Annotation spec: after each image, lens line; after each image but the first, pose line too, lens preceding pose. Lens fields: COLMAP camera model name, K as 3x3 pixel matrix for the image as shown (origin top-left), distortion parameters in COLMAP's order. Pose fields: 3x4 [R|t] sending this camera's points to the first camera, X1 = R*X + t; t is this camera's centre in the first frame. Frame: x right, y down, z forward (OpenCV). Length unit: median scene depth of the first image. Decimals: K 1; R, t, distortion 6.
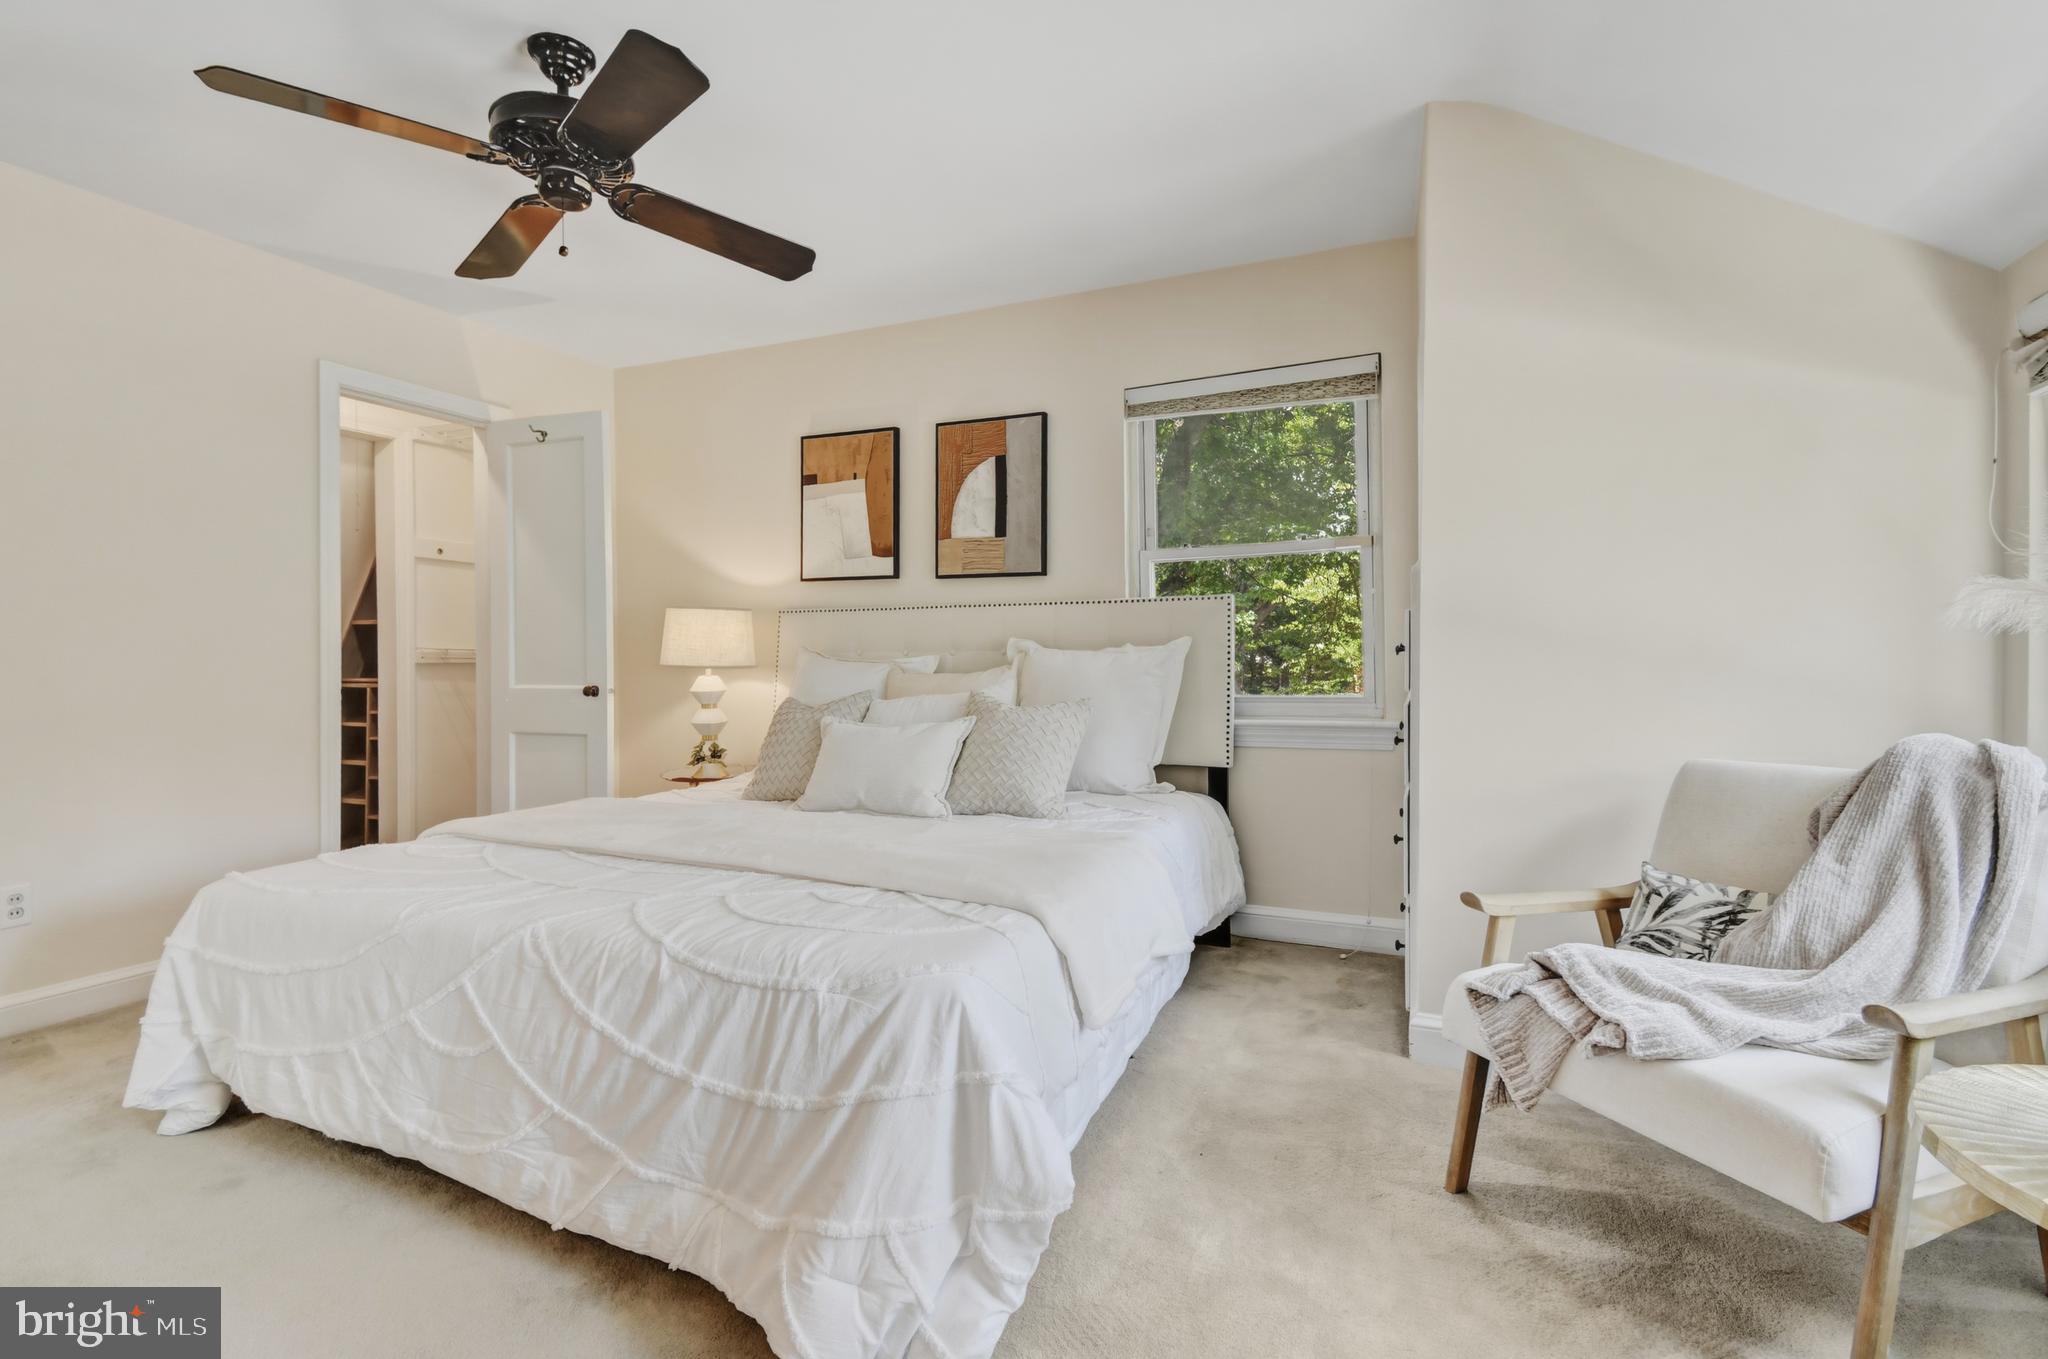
lens RADIAL K [[912.9, 0, 1093.3], [0, 912.9, 660.2], [0, 0, 1]] dist [0.028958, -0.007243]
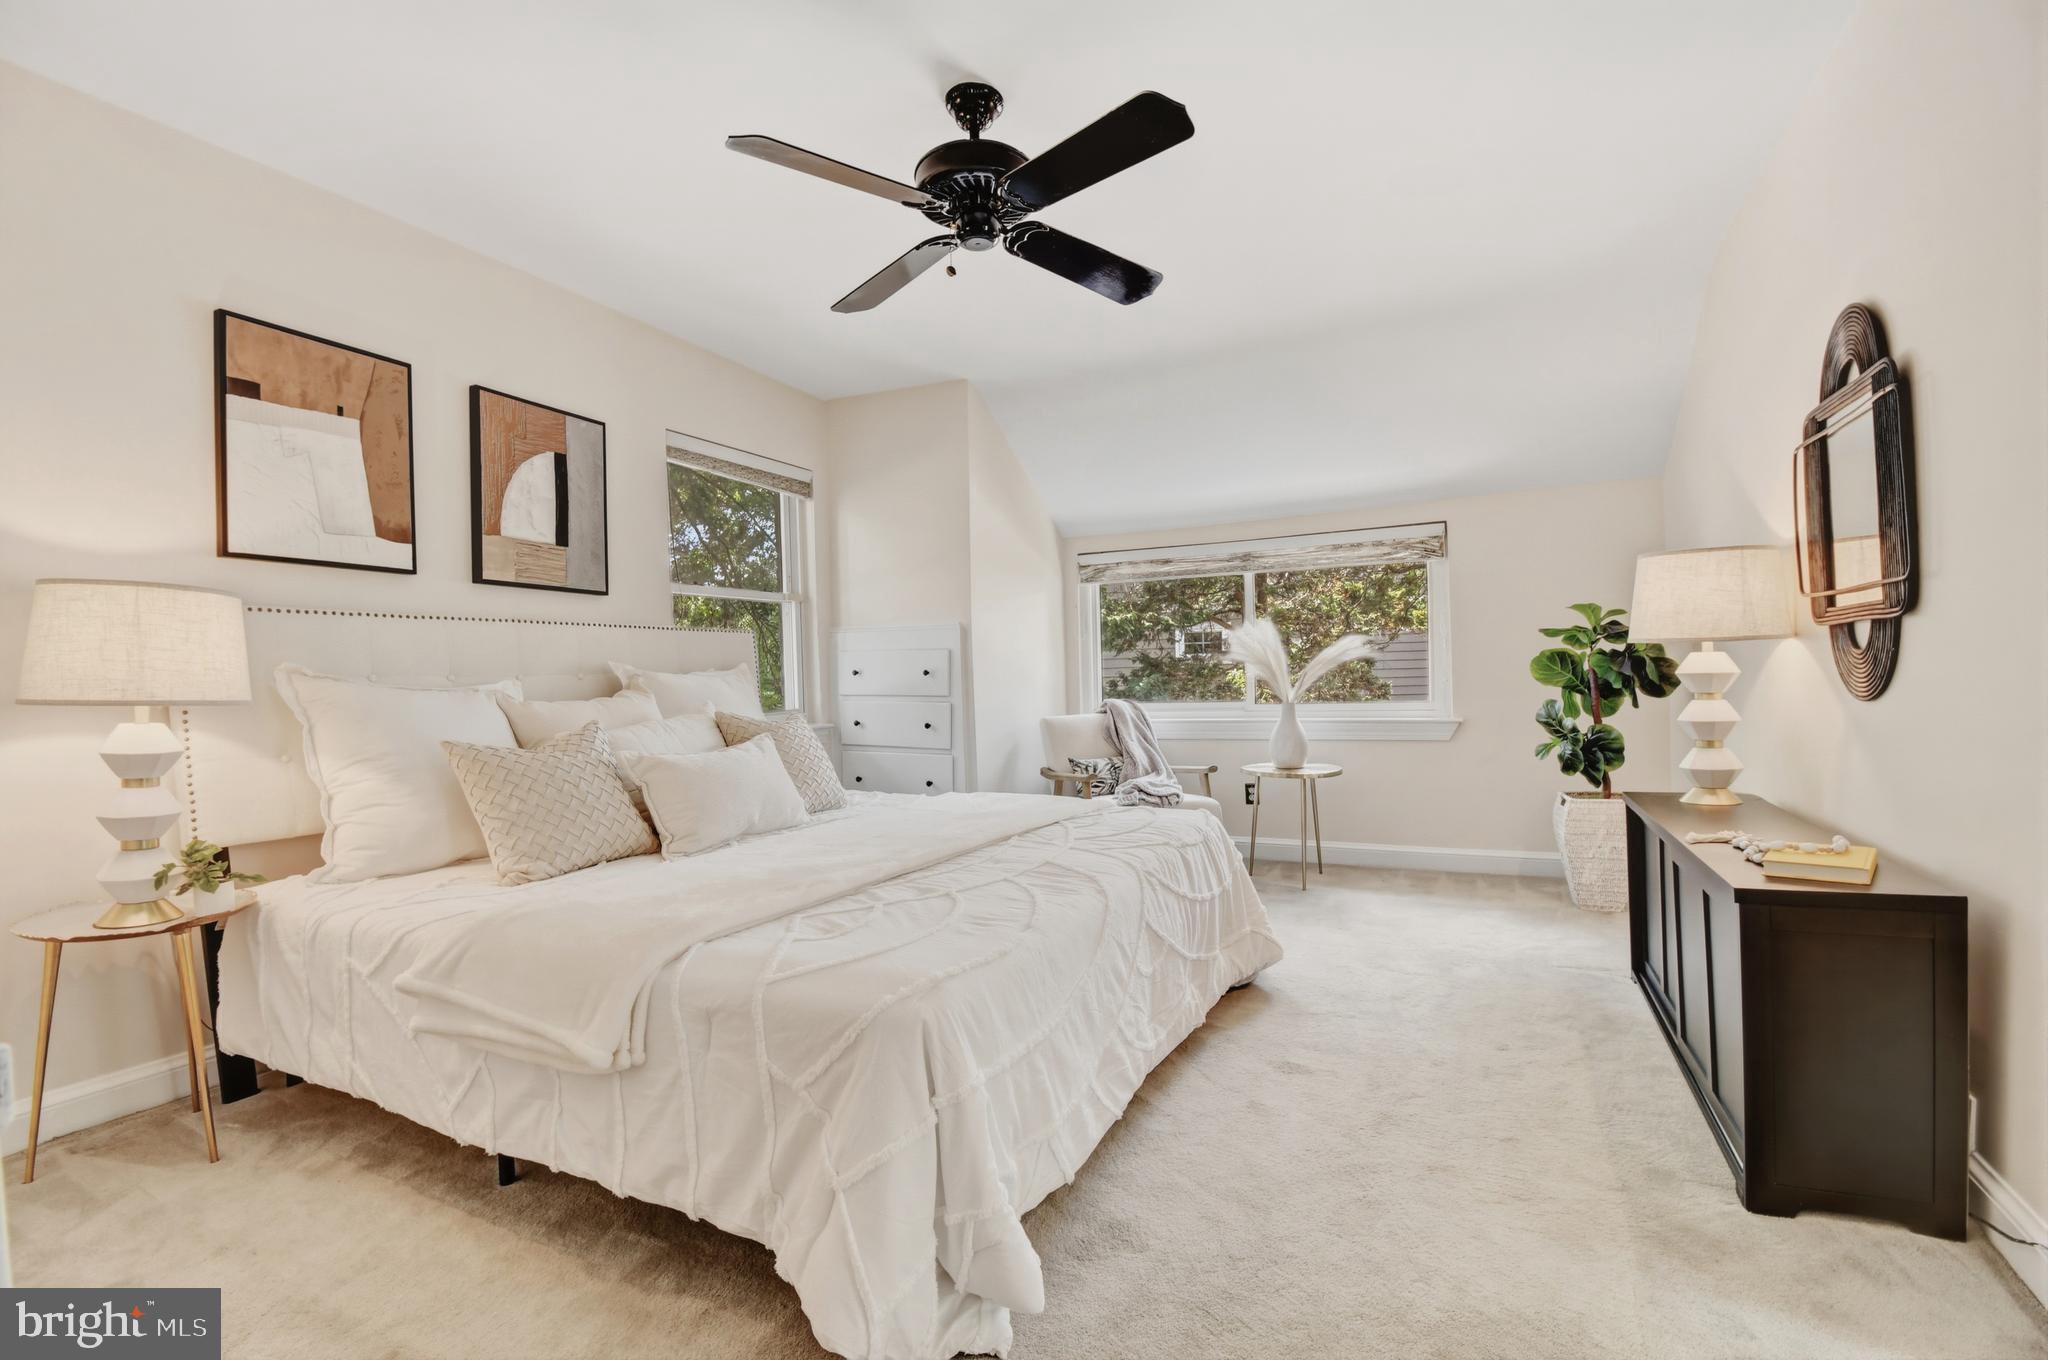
lens RADIAL K [[924.5, 0, 1034.6], [0, 924.5, 674.2], [0, 0, 1]] dist [0.027584, -0.030451]
pose [[0.030655, 0.007042, 0.999505, -0.983345], [0.025798, 0.999636, -0.007834, 0.007226], [-0.999197, 0.026026, 0.030463, 0.522875]]
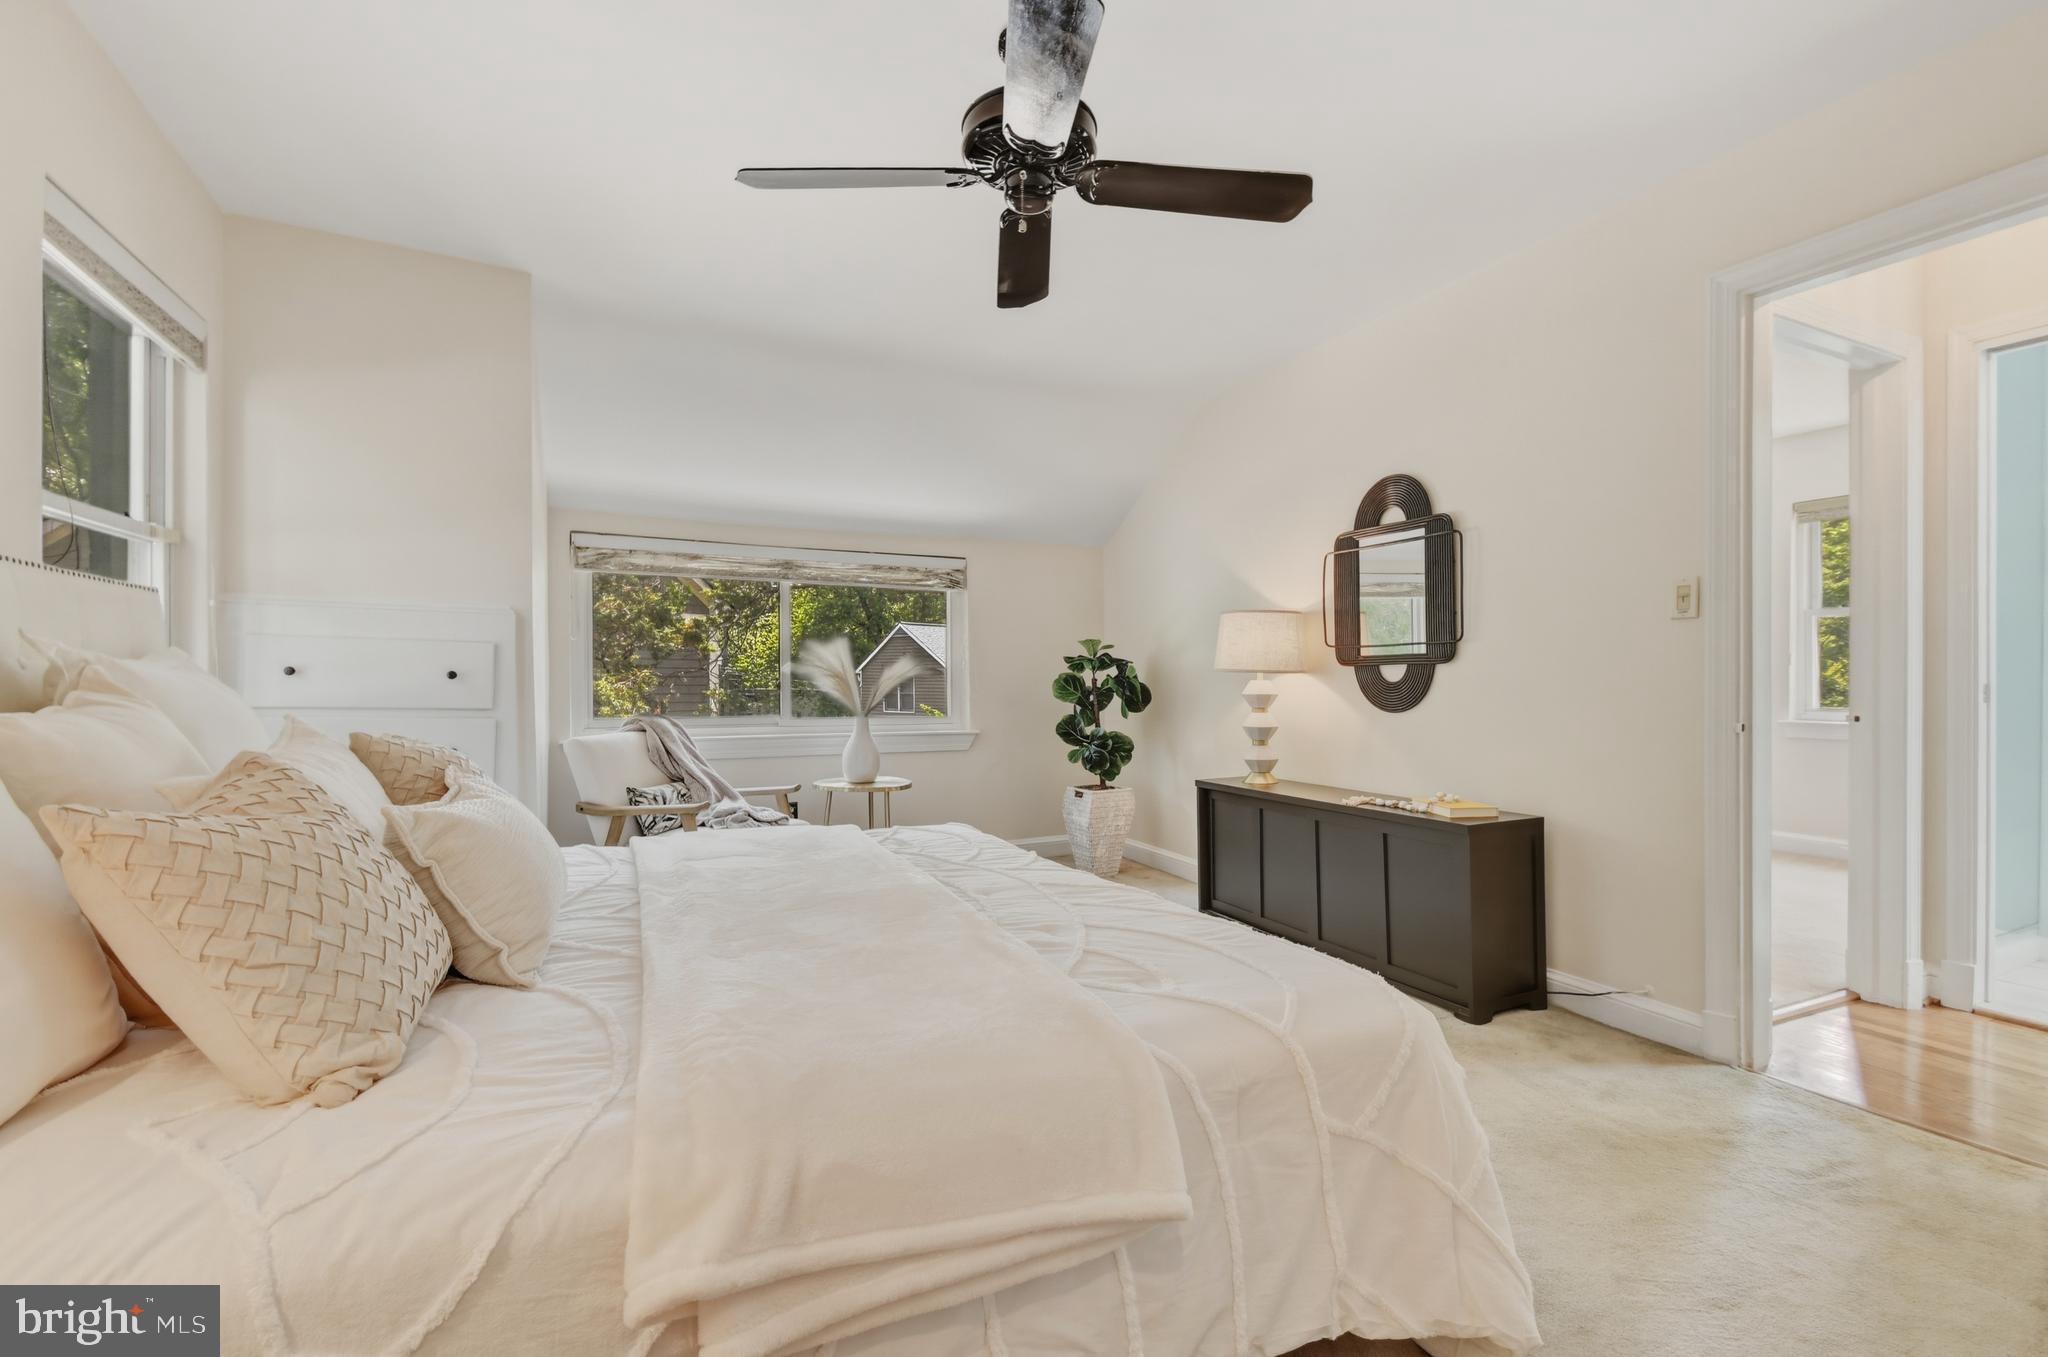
lens RADIAL K [[924.5, 0, 1034.6], [0, 924.5, 672.7], [0, 0, 1]] dist [0.027584, -0.030451]
pose [[-0.774937, 0.013032, 0.631904, -0.715039], [0.004177, 0.999871, -0.015498, 0.005367], [-0.632024, -0.009371, -0.774892, 1.012669]]
